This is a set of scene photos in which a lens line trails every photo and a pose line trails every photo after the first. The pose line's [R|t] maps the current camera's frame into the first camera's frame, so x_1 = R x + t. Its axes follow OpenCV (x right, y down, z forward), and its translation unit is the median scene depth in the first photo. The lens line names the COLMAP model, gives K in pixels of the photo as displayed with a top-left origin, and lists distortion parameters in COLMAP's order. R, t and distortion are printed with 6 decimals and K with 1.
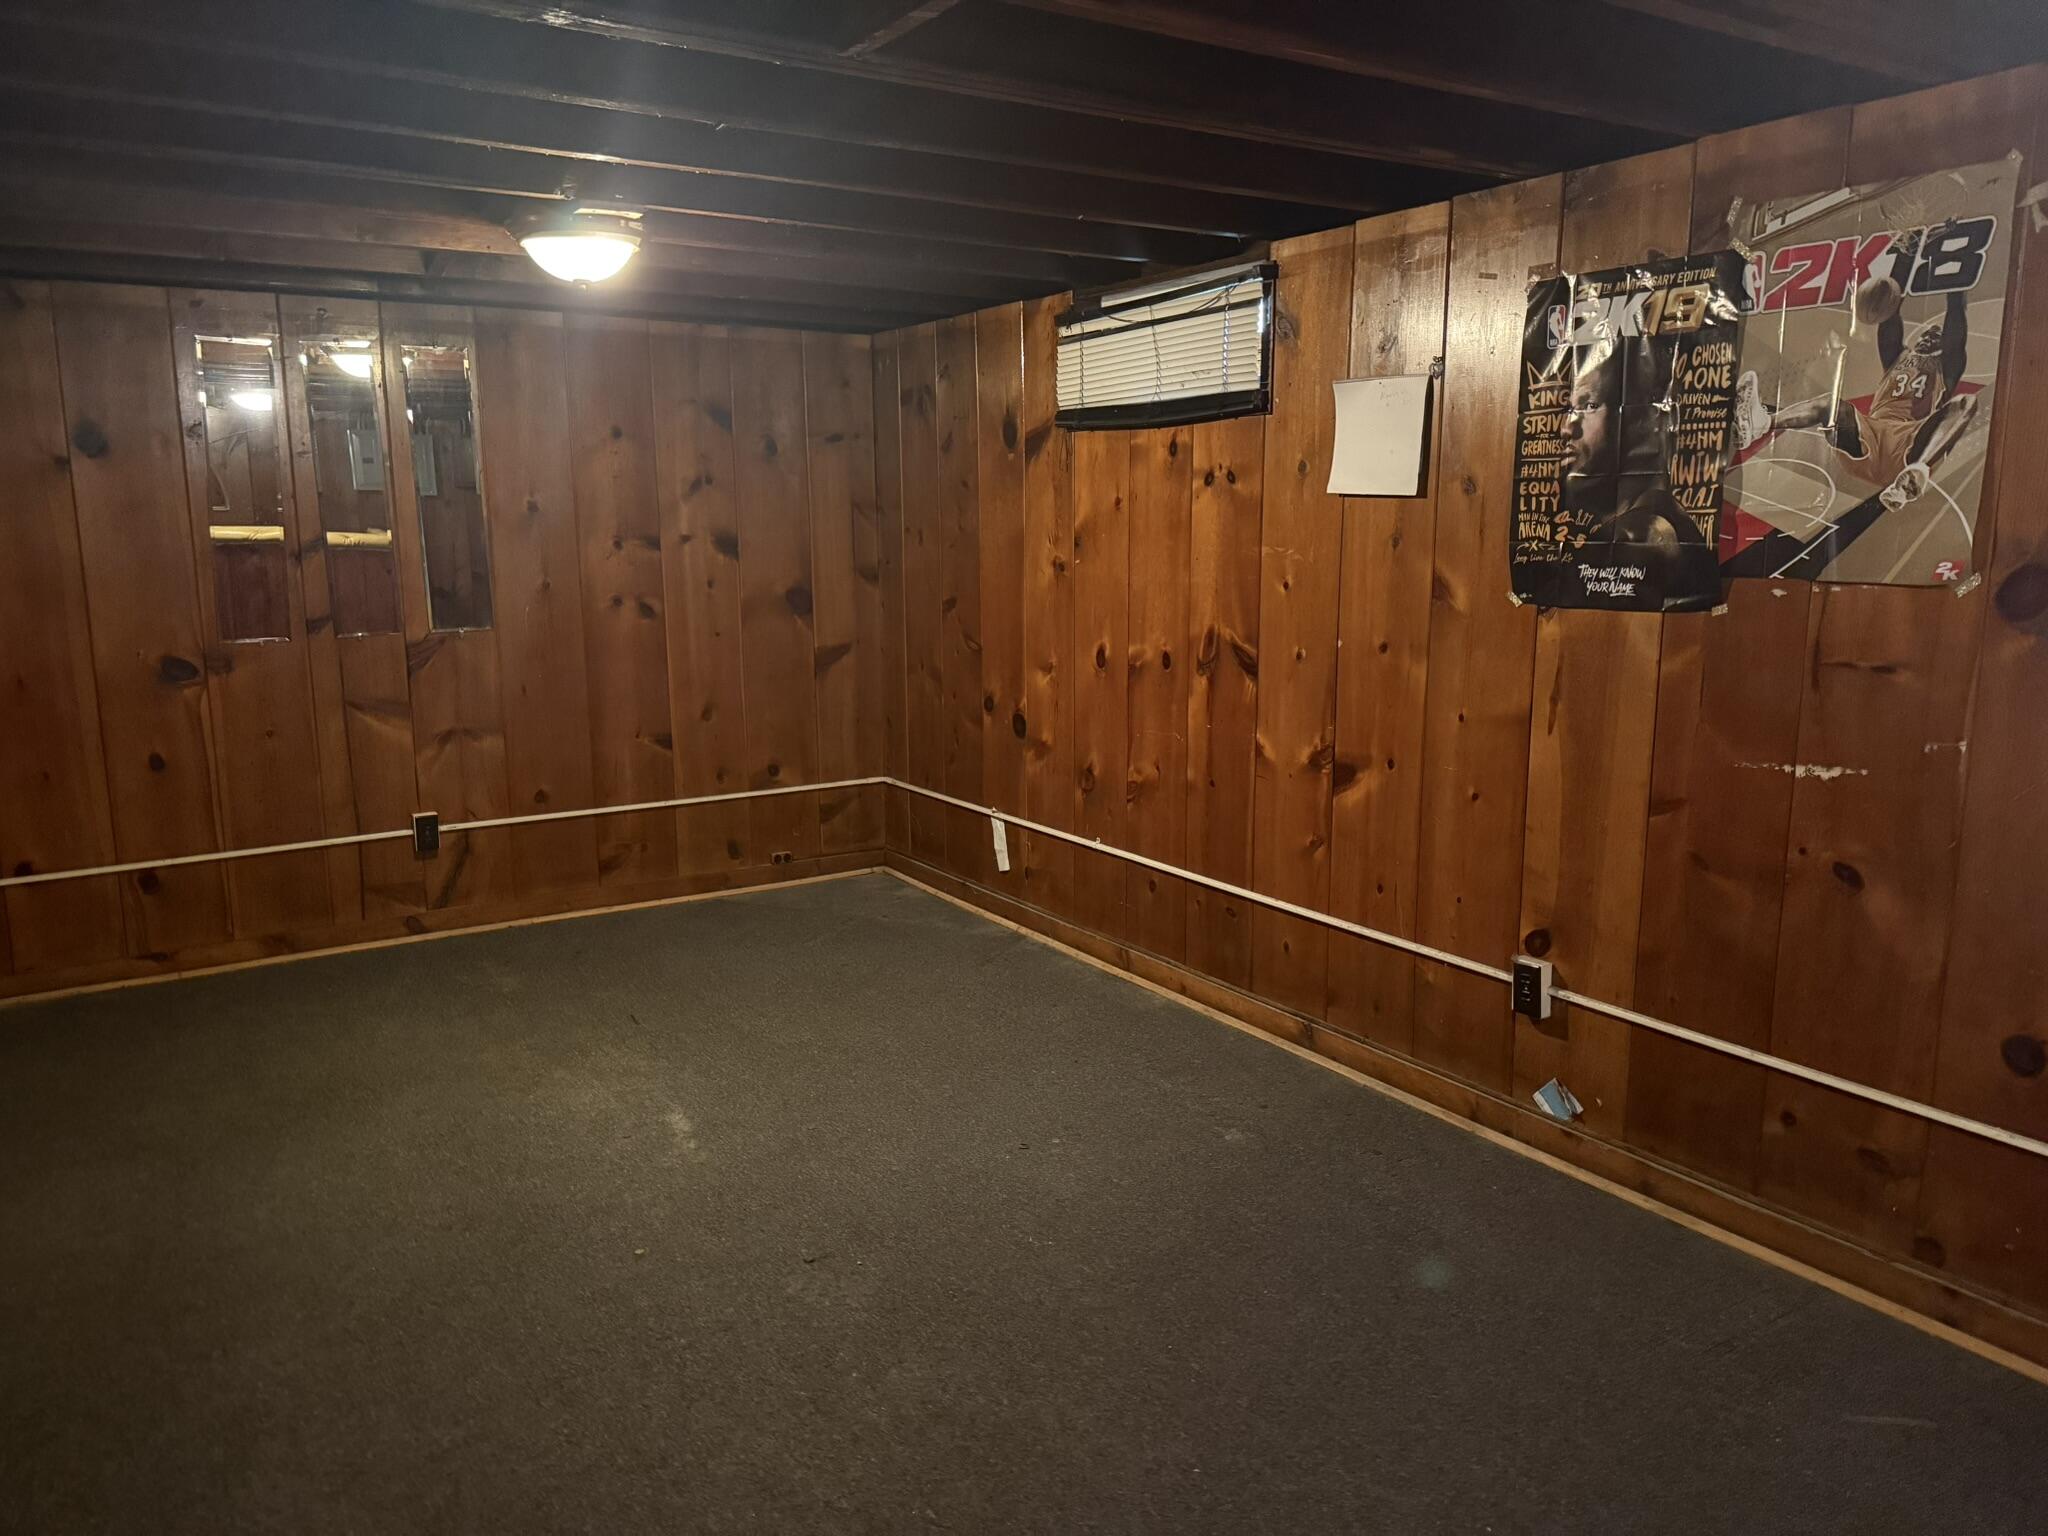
lens RADIAL K [[1434.2, 0, 1026.6], [0, 1434.2, 769.4], [0, 0, 1]] dist [0.102167, -0.148828]
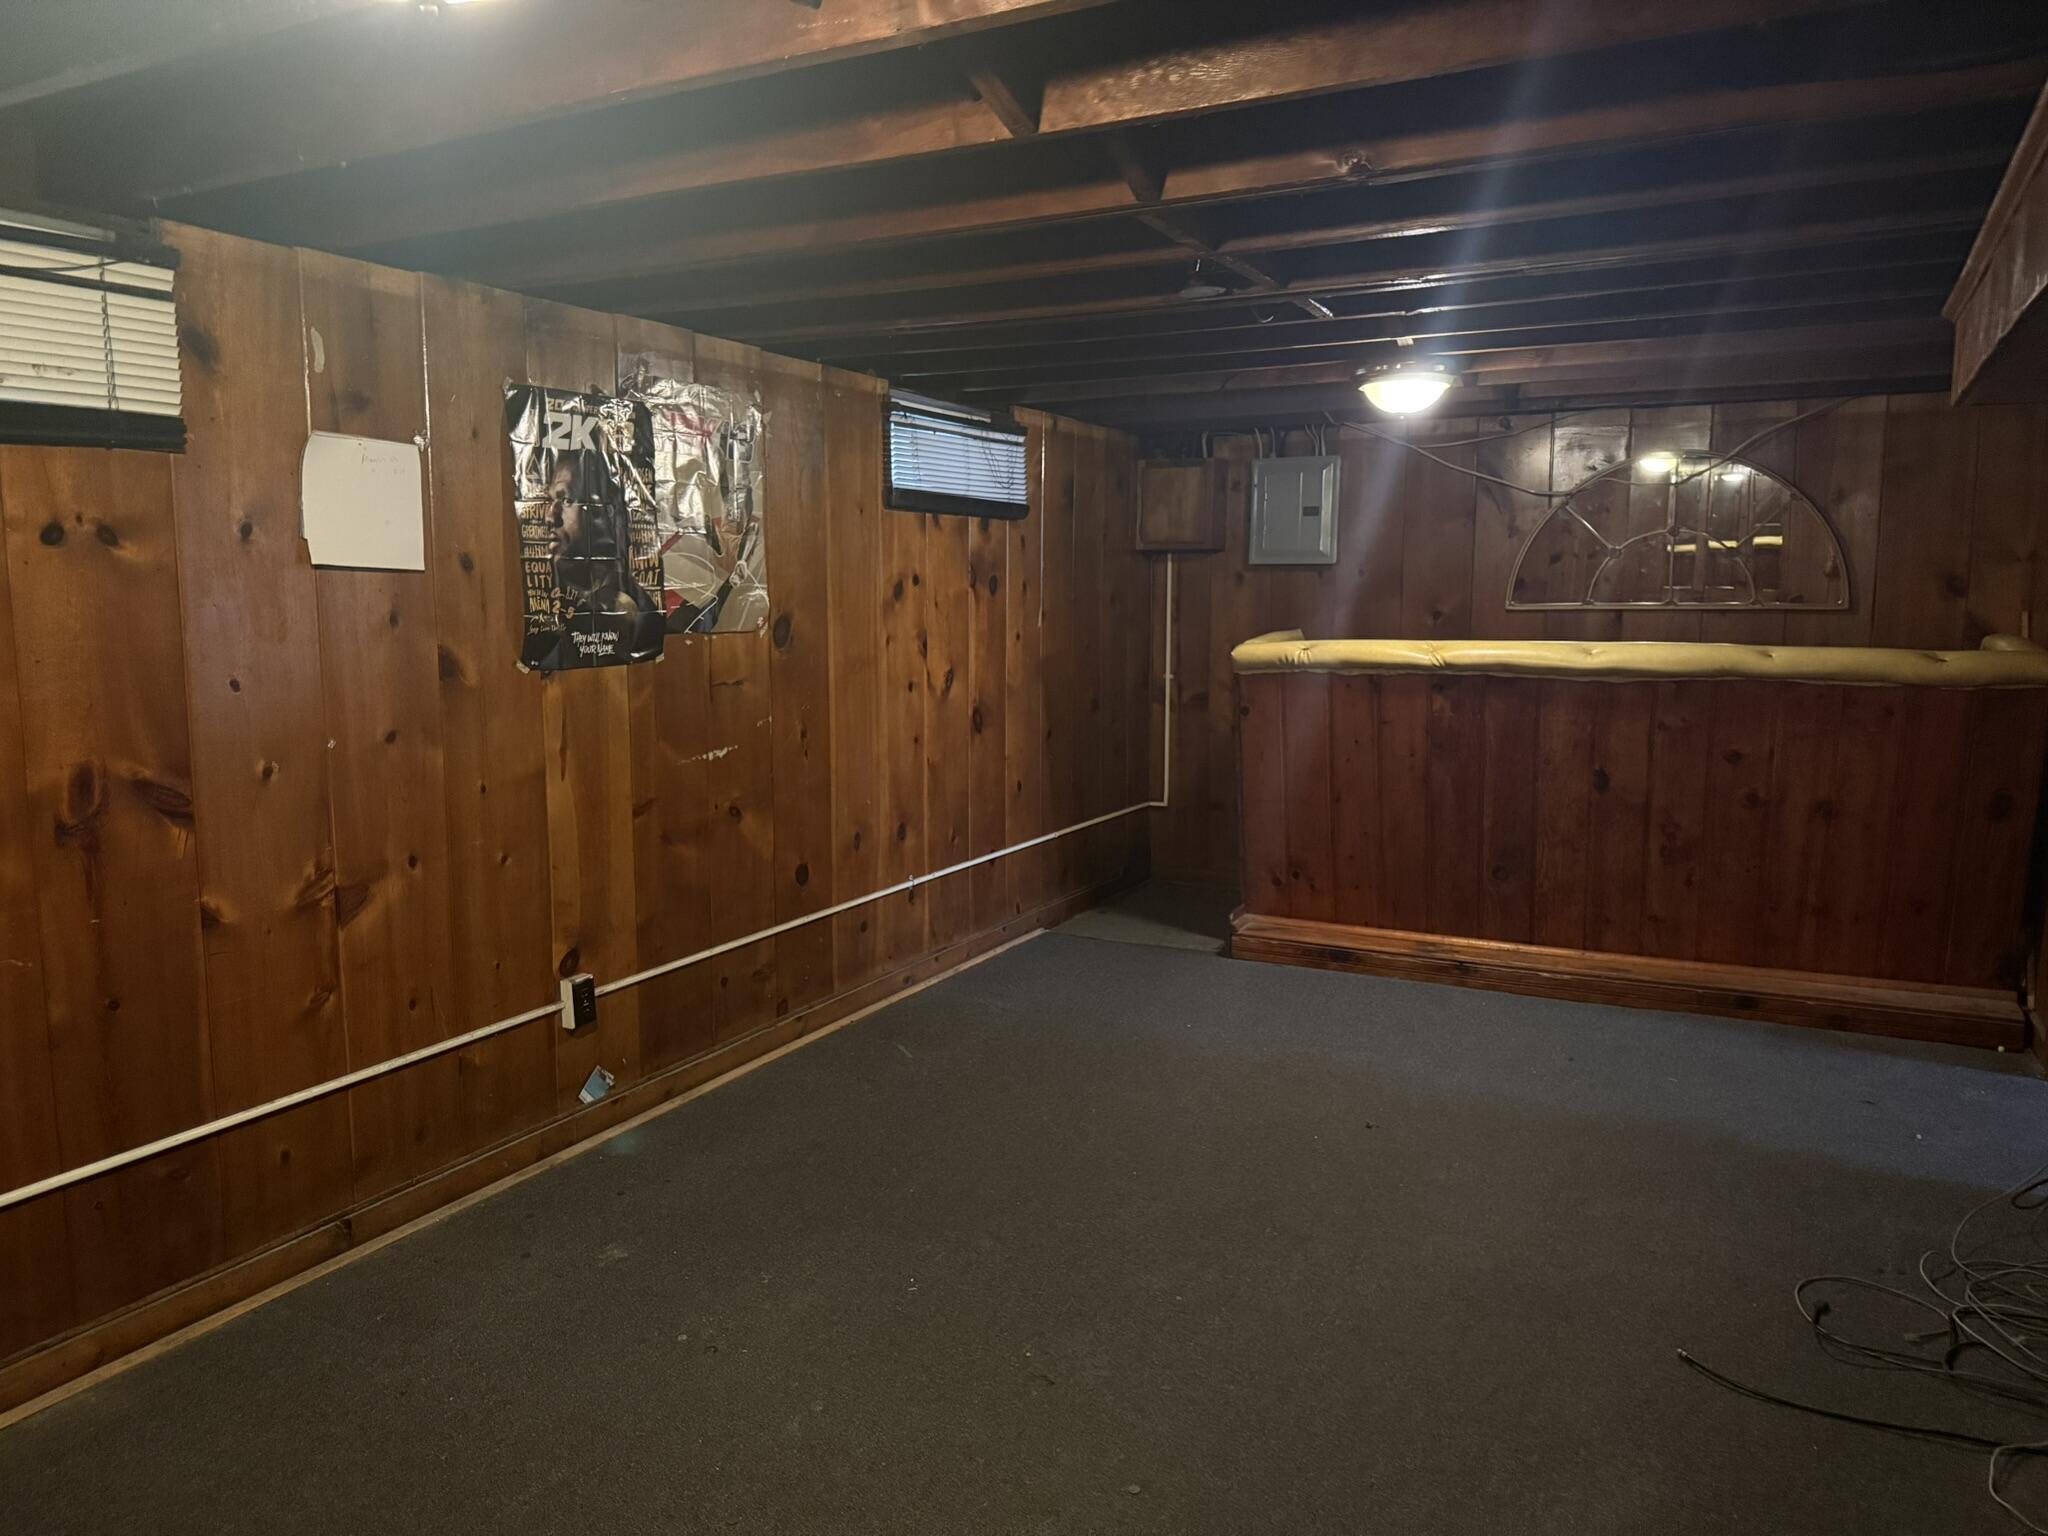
lens RADIAL K [[1434.2, 0, 1026.6], [0, 1434.2, 769.4], [0, 0, 1]] dist [0.102167, -0.148828]
pose [[-0.486315, -0.109129, 0.866942, -0.843453], [0.156653, 0.965206, 0.209374, -0.222963], [-0.859627, 0.237630, -0.452299, 1.245284]]
